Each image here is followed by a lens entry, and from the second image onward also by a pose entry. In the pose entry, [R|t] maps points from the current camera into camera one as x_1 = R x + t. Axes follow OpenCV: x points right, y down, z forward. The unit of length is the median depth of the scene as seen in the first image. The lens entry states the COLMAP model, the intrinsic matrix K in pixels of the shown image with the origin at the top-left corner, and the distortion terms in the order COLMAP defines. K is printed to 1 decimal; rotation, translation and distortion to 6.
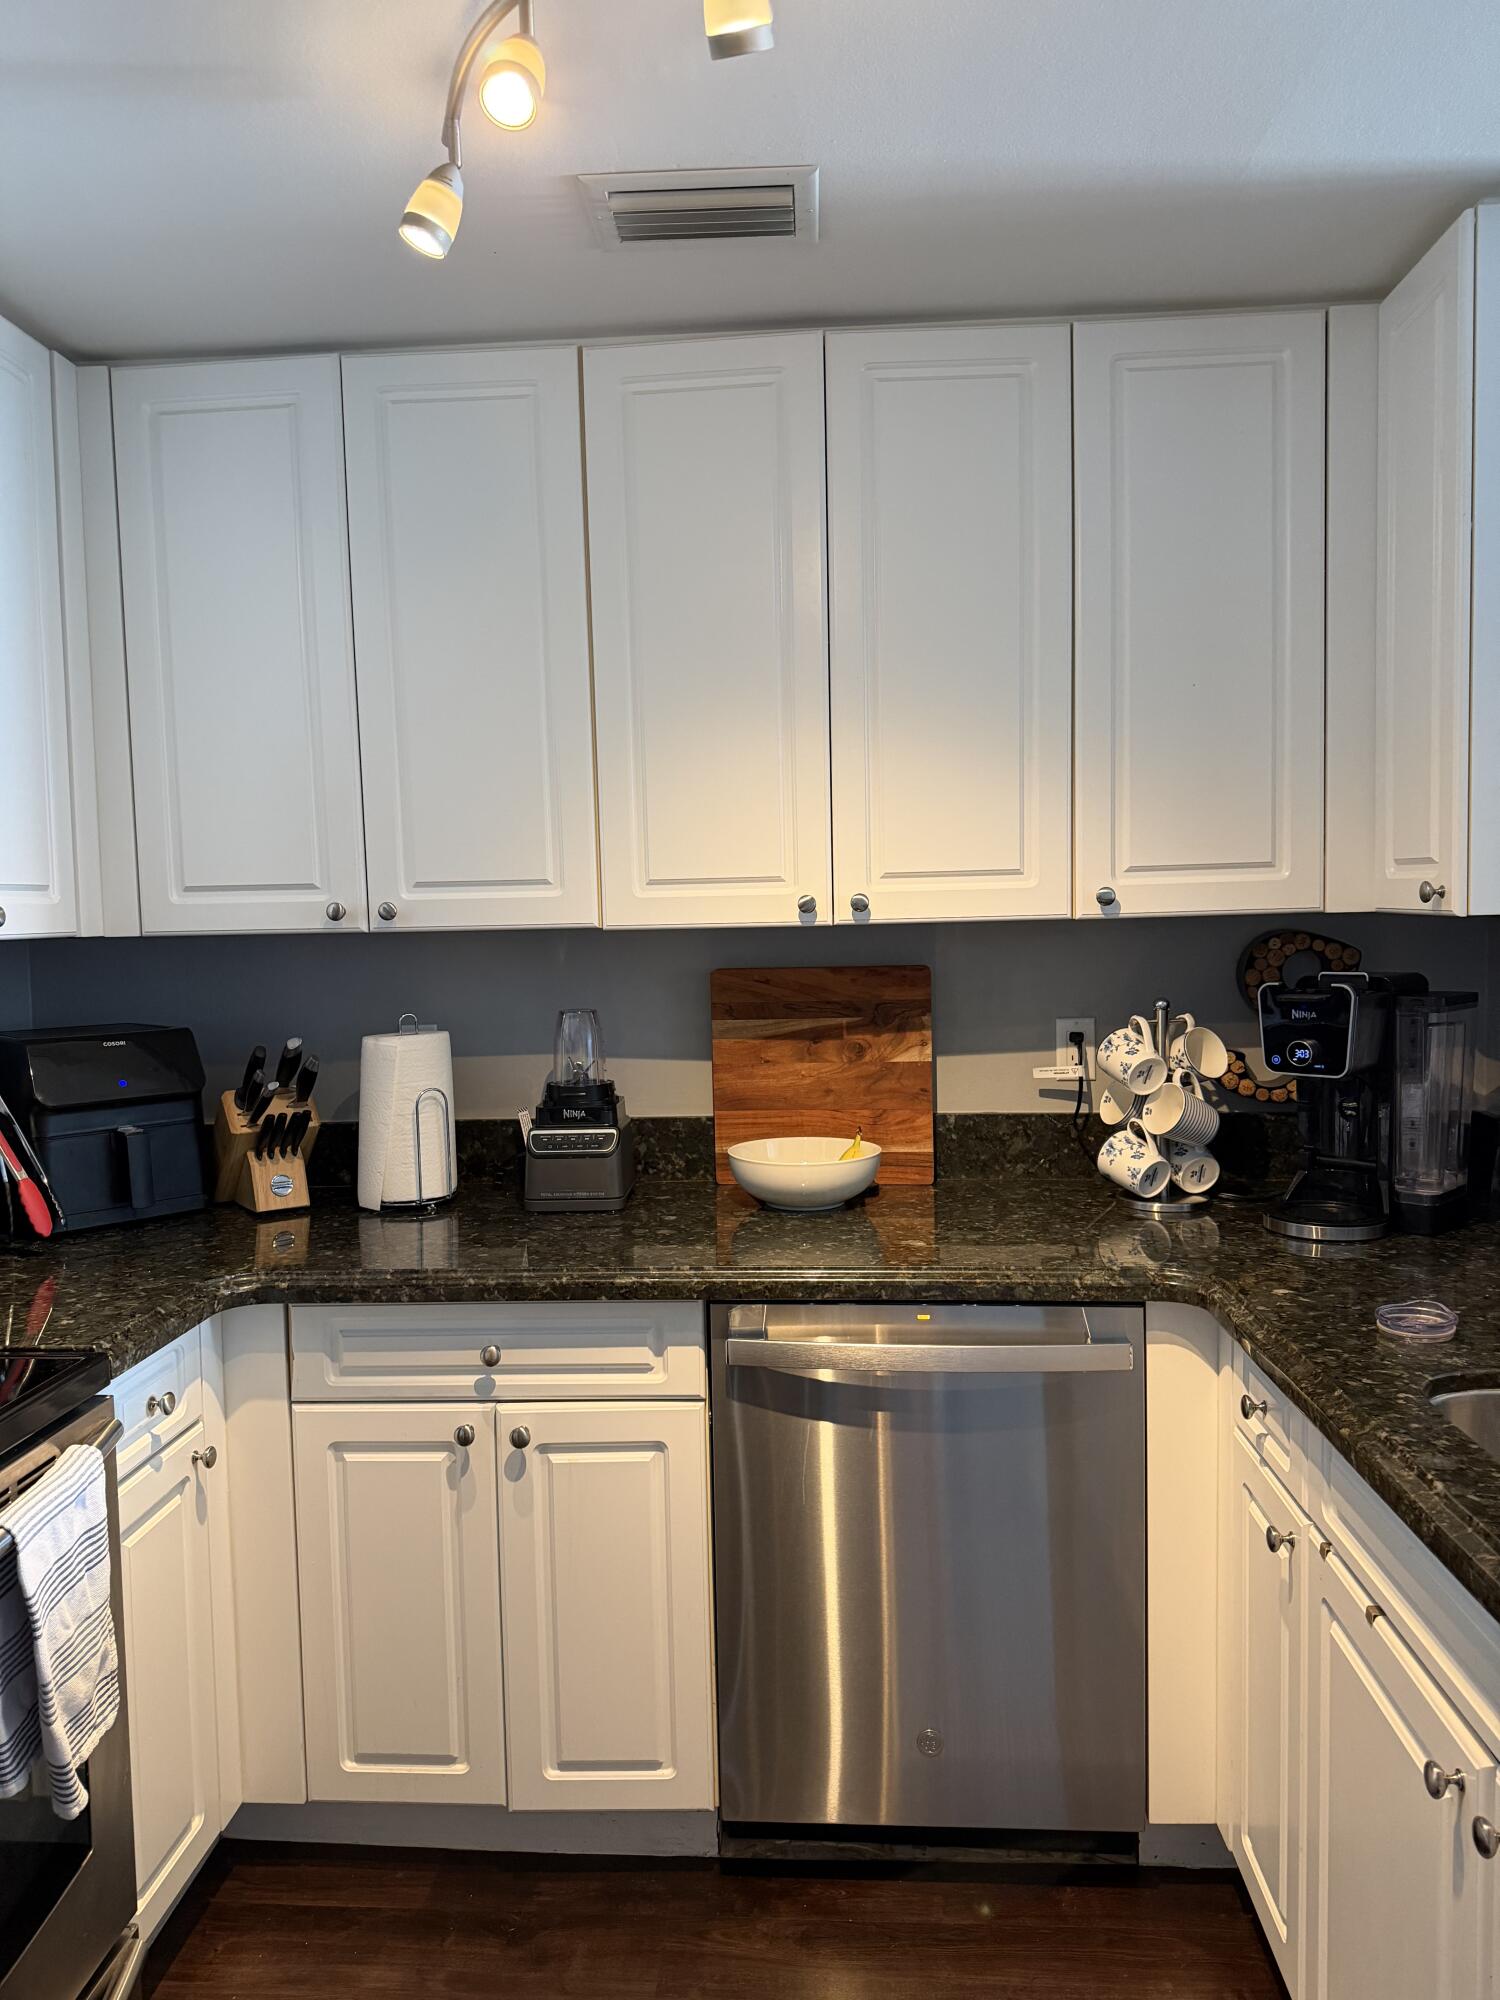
lens RADIAL K [[1420.5, 0, 754.8], [0, 1420.5, 1008.8], [0, 0, 1]] dist [0.065003, -0.082976]
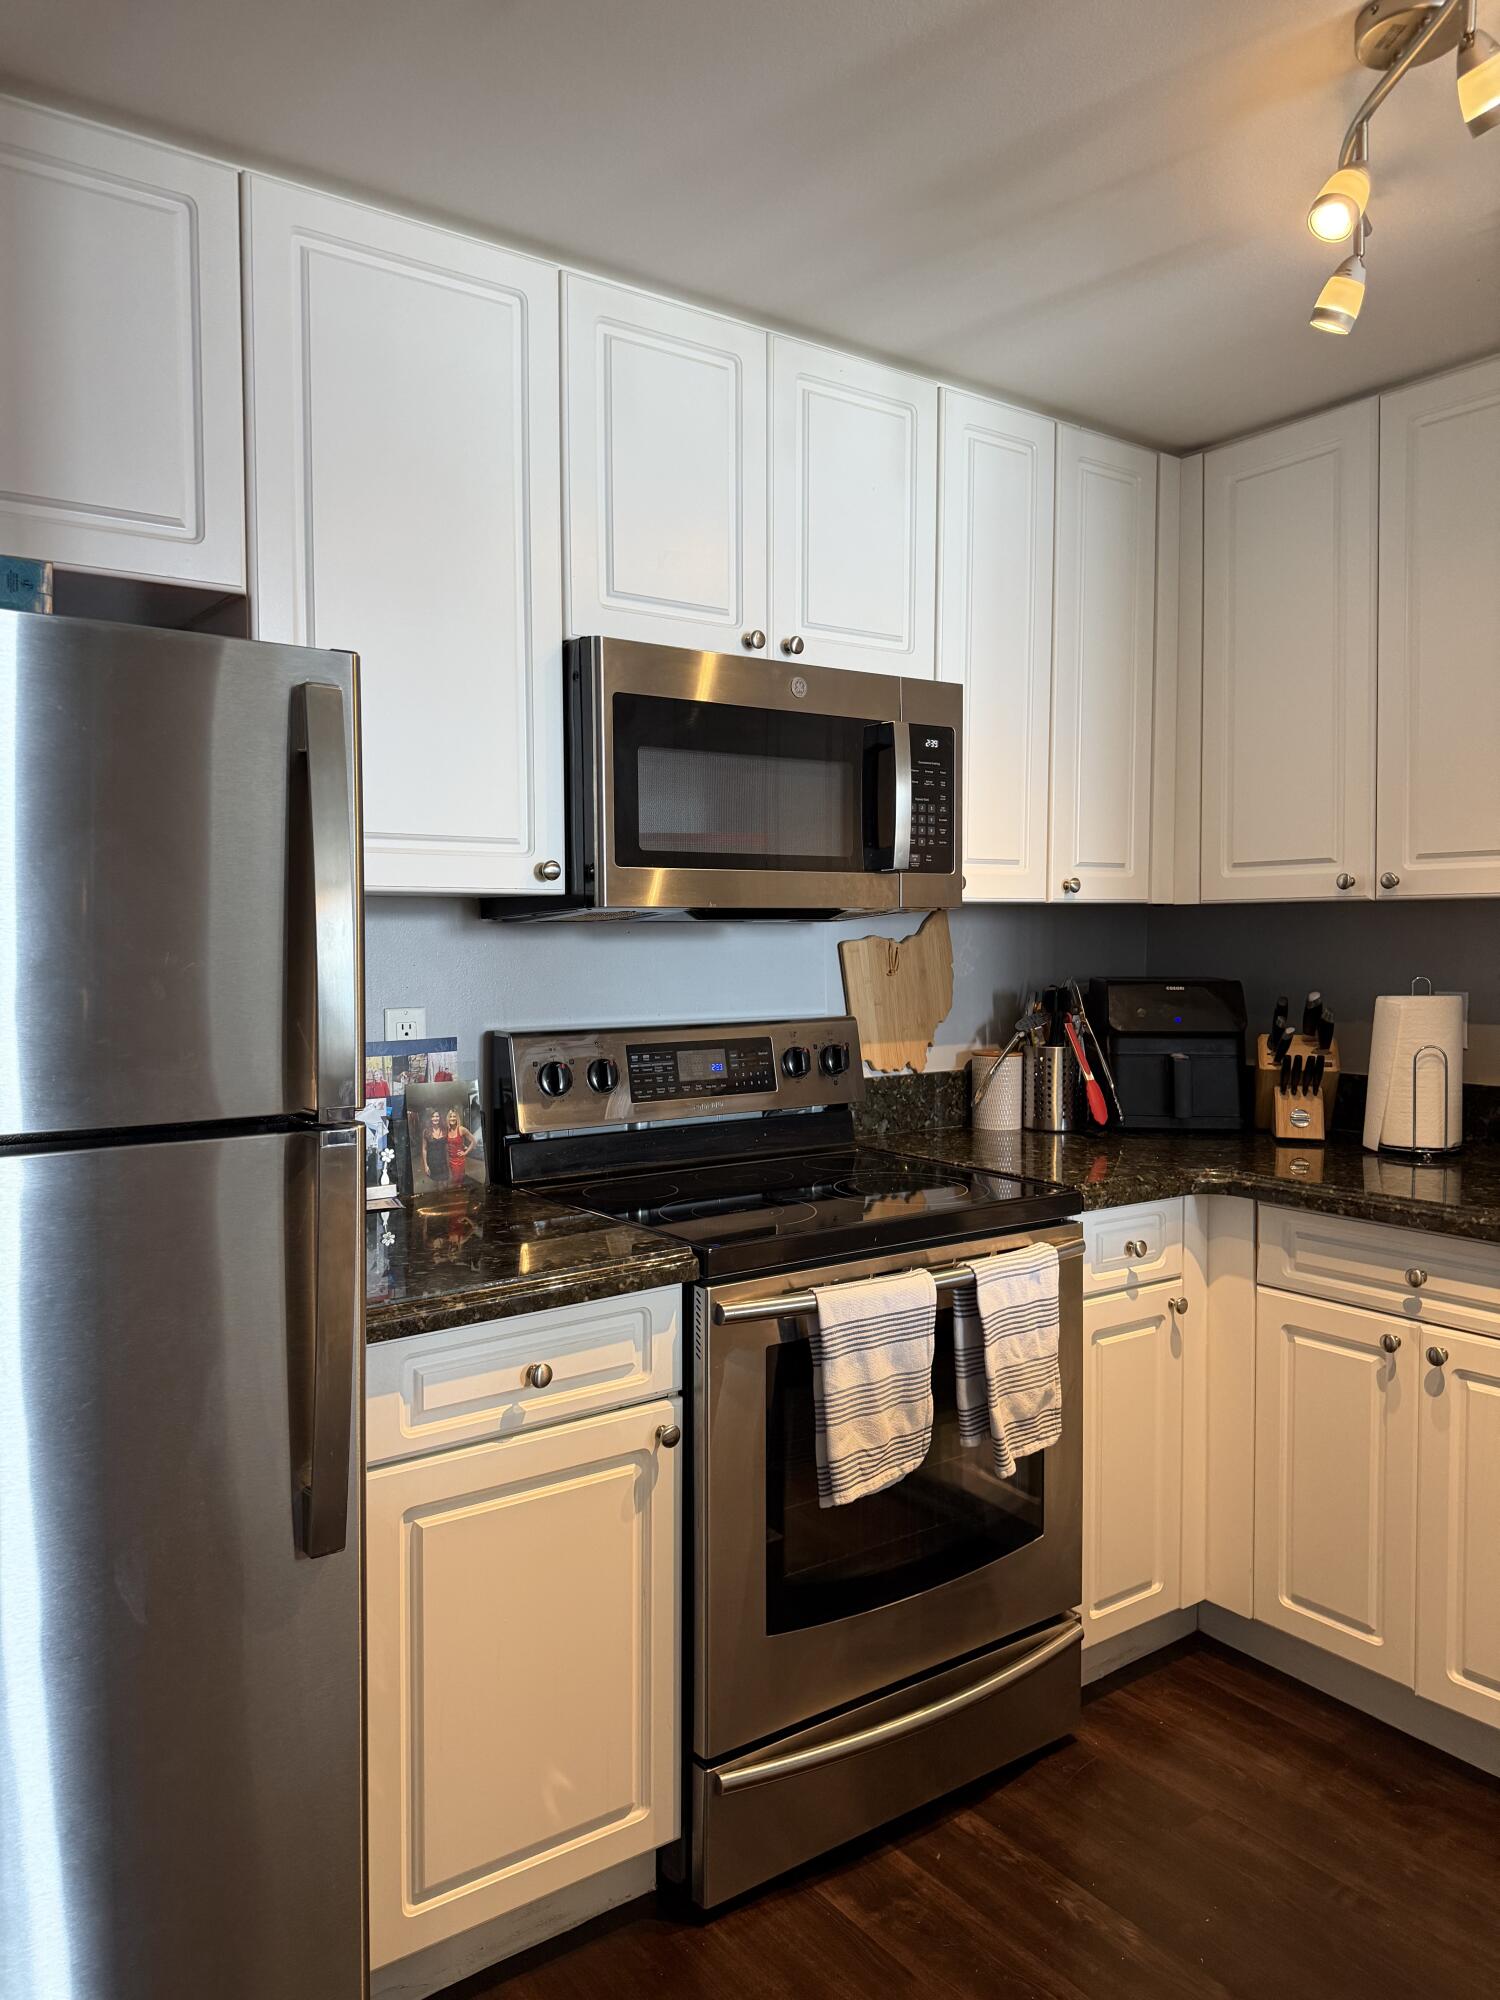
lens RADIAL K [[1420.5, 0, 754.8], [0, 1420.5, 1008.8], [0, 0, 1]] dist [0.065003, -0.082976]
pose [[0.648952, 0.061980, -0.758300, 0.287322], [-0.063907, 0.997595, 0.026848, 0.034343], [0.758140, 0.031037, 0.651352, -0.111379]]
